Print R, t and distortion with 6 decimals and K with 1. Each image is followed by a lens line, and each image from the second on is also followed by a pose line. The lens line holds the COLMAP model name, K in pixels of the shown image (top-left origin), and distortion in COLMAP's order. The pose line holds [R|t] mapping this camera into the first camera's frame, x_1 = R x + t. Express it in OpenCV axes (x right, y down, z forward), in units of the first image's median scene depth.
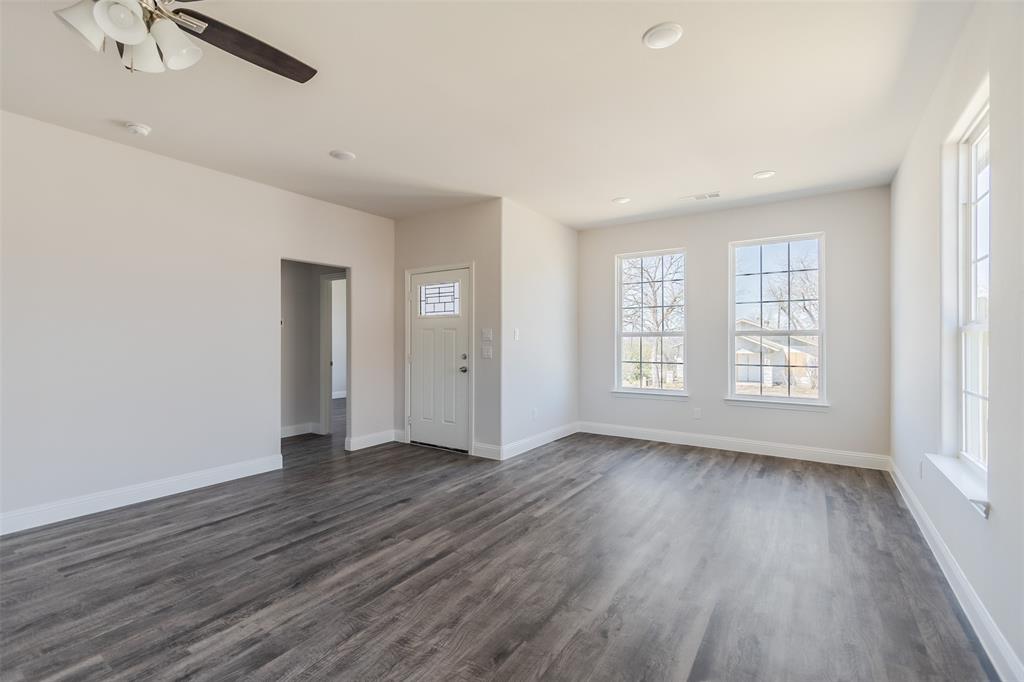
lens RADIAL K [[453.8, 0, 505.8], [0, 453.8, 337.3], [0, 0, 1]] dist [0.009786, 0.000021]
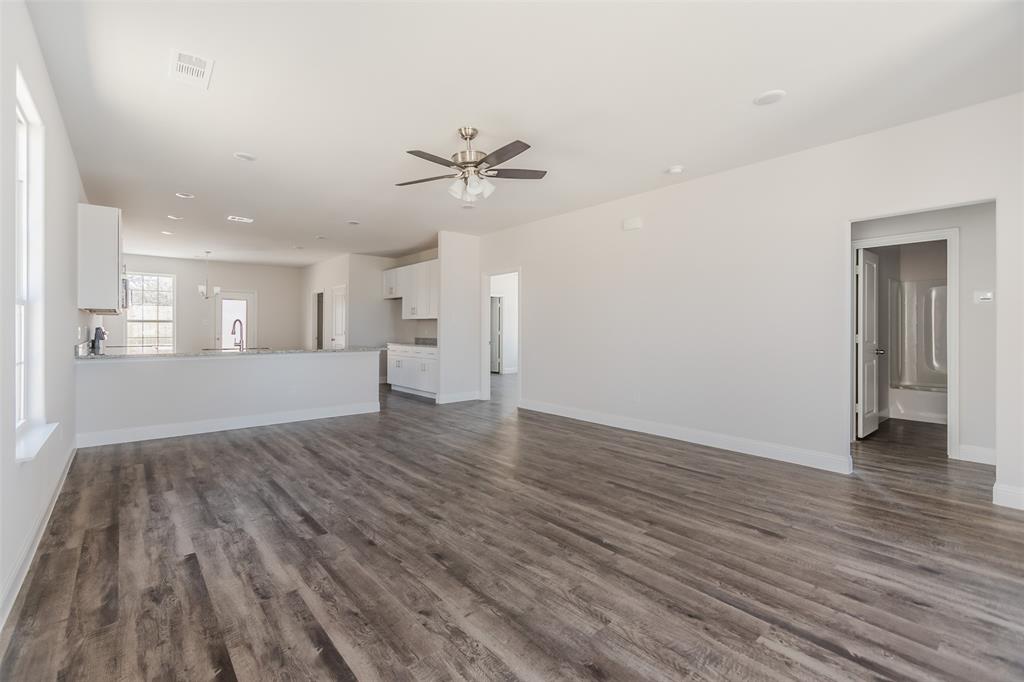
lens RADIAL K [[446.2, 0, 495.6], [0, 446.2, 330.4], [0, 0, 1]] dist [0.001405, -0.000018]
pose [[-0.278783, 0.000112, -0.960354, 0.659137], [0.000599, 1.000000, -0.000057, 0.034311], [0.960354, -0.000591, -0.278783, 0.859800]]
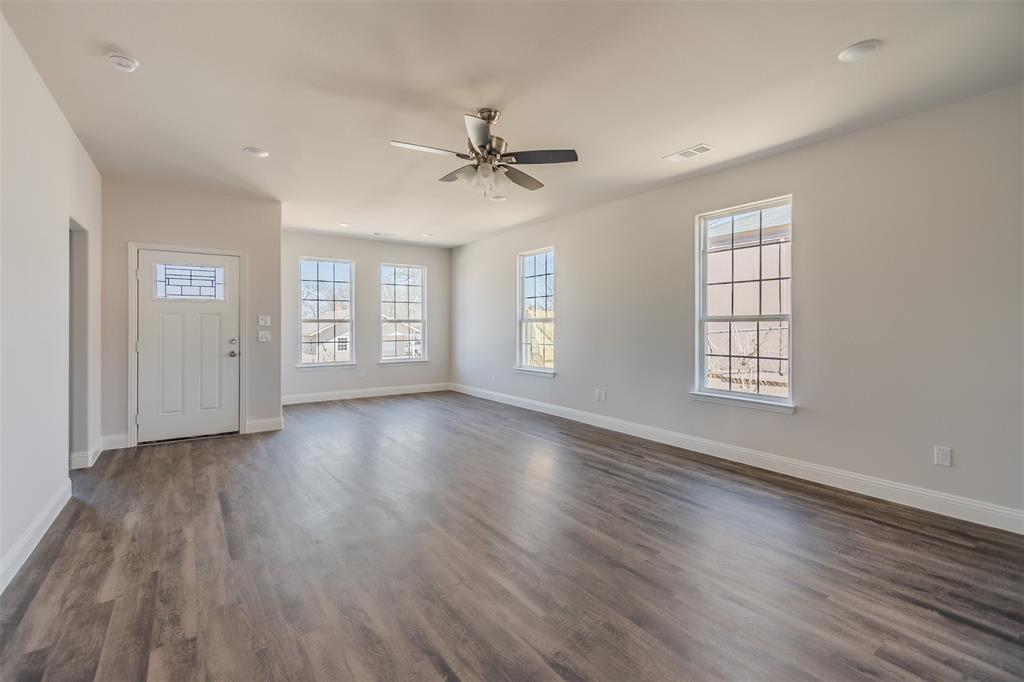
lens RADIAL K [[446.2, 0, 503.8], [0, 446.2, 323.5], [0, 0, 1]] dist [0.006675, 0.000210]
pose [[0.349479, 0.004451, 0.936934, -1.310199], [-0.005808, 0.999980, -0.002584, 0.001799], [-0.936926, -0.004539, 0.349498, 0.102194]]
